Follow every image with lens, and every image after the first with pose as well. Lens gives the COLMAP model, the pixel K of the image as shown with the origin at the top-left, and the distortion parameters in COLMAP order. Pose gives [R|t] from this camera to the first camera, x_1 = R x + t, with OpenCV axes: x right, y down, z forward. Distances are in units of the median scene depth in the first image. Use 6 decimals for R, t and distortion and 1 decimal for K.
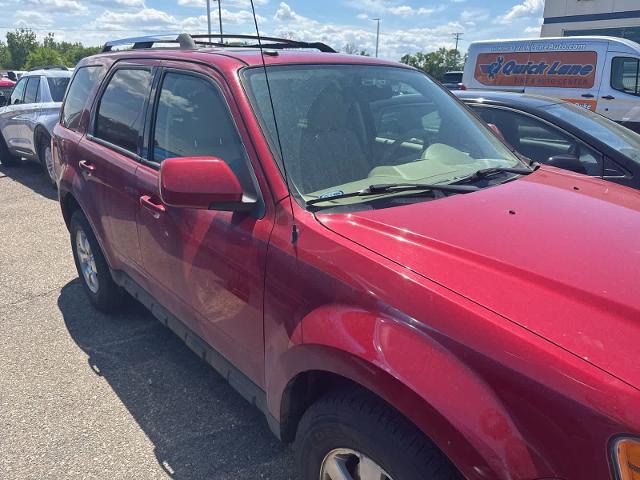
lens RADIAL K [[457.3, 0, 318.4], [0, 457.3, 239.2], [0, 0, 1]] dist [0.003726, -0.005925]
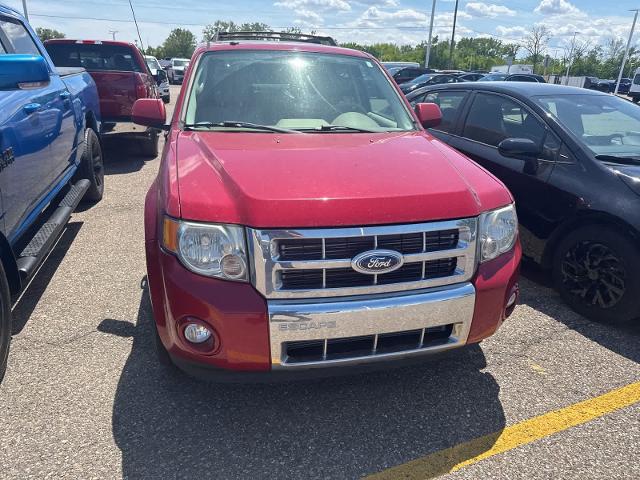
lens RADIAL K [[456.0, 0, 321.0], [0, 456.0, 235.6], [0, 0, 1]] dist [0.004985, -0.002111]
pose [[0.885924, 0.177695, -0.428442, 0.644754], [-0.177195, 0.983304, 0.041422, 0.086626], [0.428649, 0.039221, 0.902619, -0.182199]]
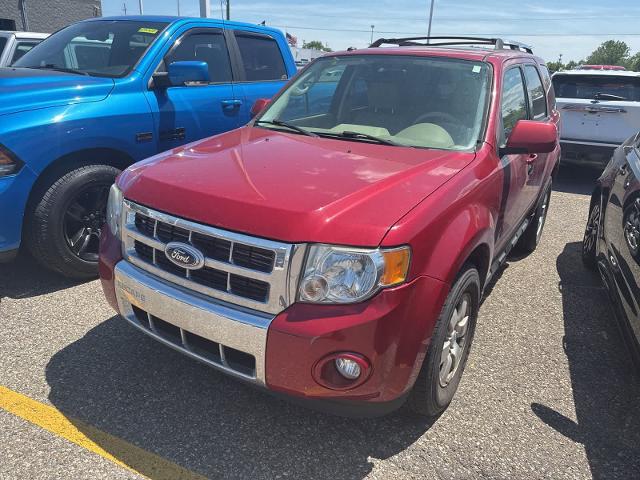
lens RADIAL K [[453.6, 0, 317.3], [0, 453.6, 240.5], [0, 0, 1]] dist [0.002469, -0.003126]
pose [[0.263863, 0.343875, -0.901181, 1.040883], [-0.353871, 0.903656, 0.241207, -0.093172], [0.897302, 0.255256, 0.360129, 0.326734]]
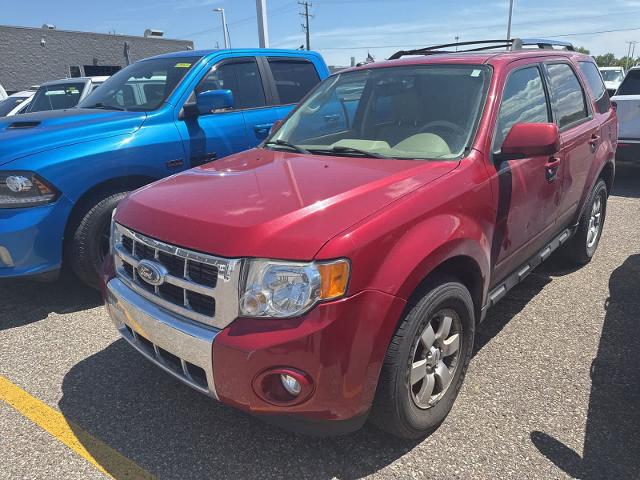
lens RADIAL K [[451.6, 0, 322.2], [0, 451.6, 246.4], [0, 0, 1]] dist [0.004235, -0.004227]
pose [[0.103105, 0.313641, -0.943927, 1.071119], [-0.289445, 0.917377, 0.273204, -0.143491], [0.951625, 0.245047, 0.185368, 0.492220]]
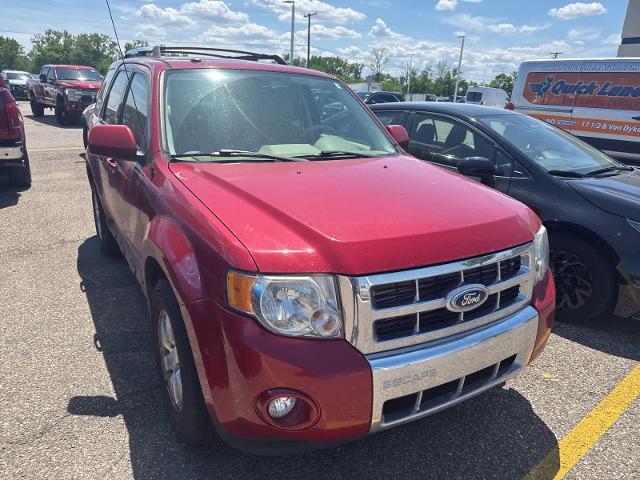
lens RADIAL K [[458.2, 0, 312.0], [0, 458.2, 242.5], [0, 0, 1]] dist [0.001908, -0.003775]
pose [[0.979781, 0.093346, -0.176962, 0.367026], [-0.097394, 0.995143, -0.014308, 0.090508], [0.174767, 0.031253, 0.984114, -0.204760]]
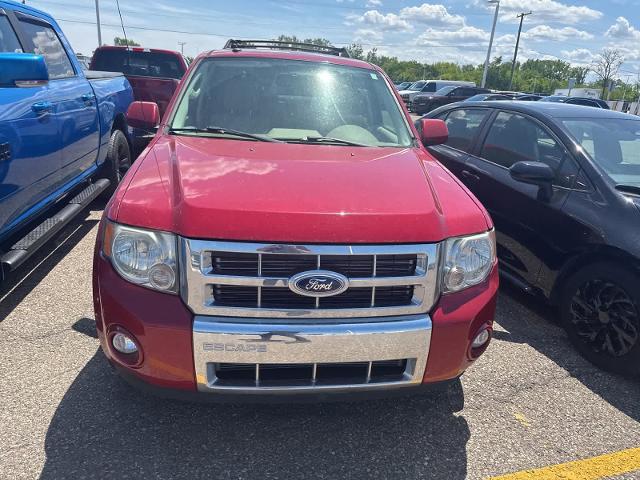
lens RADIAL K [[456.8, 0, 320.5], [0, 456.8, 234.0], [0, 0, 1]] dist [0.003255, -0.000362]
pose [[0.821249, 0.224429, -0.524578, 0.736794], [-0.245301, 0.968966, 0.030521, 0.056863], [0.515149, 0.103614, 0.850815, -0.080767]]
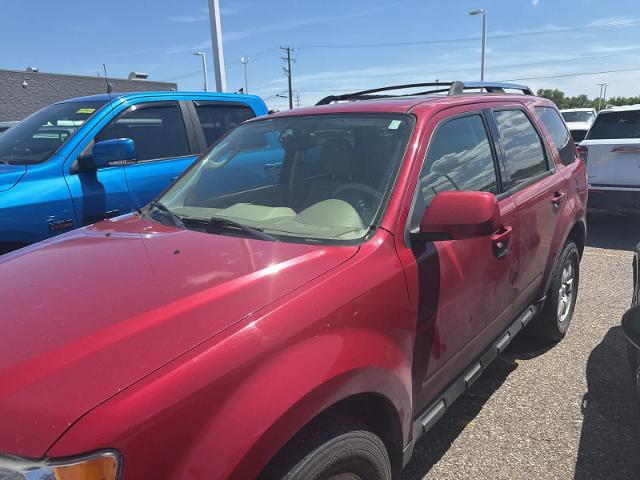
lens RADIAL K [[452.6, 0, 321.1], [0, 452.6, 241.7], [0, 0, 1]] dist [0.004453, -0.004036]
pose [[0.129275, 0.226014, -0.965508, 0.861352], [-0.286952, 0.940545, 0.181750, -0.220277], [0.949182, 0.253559, 0.186444, 0.661401]]
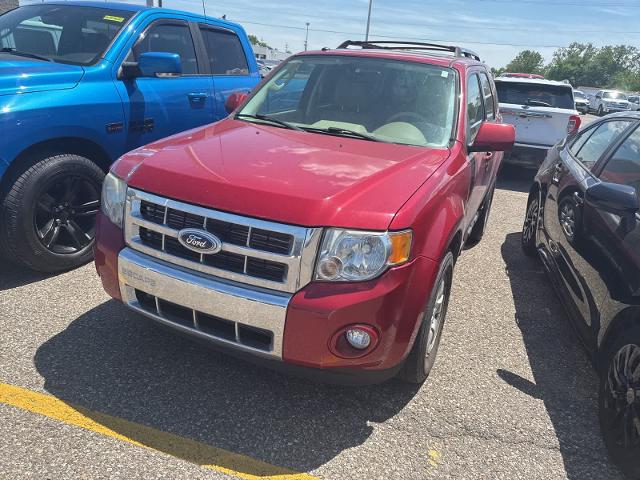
lens RADIAL K [[452.6, 0, 321.1], [0, 452.6, 241.7], [0, 0, 1]] dist [0.004453, -0.004036]
pose [[0.396923, 0.349847, -0.848563, 1.062500], [-0.378912, 0.904510, 0.195674, -0.054376], [0.835989, 0.243863, 0.491582, 0.222374]]
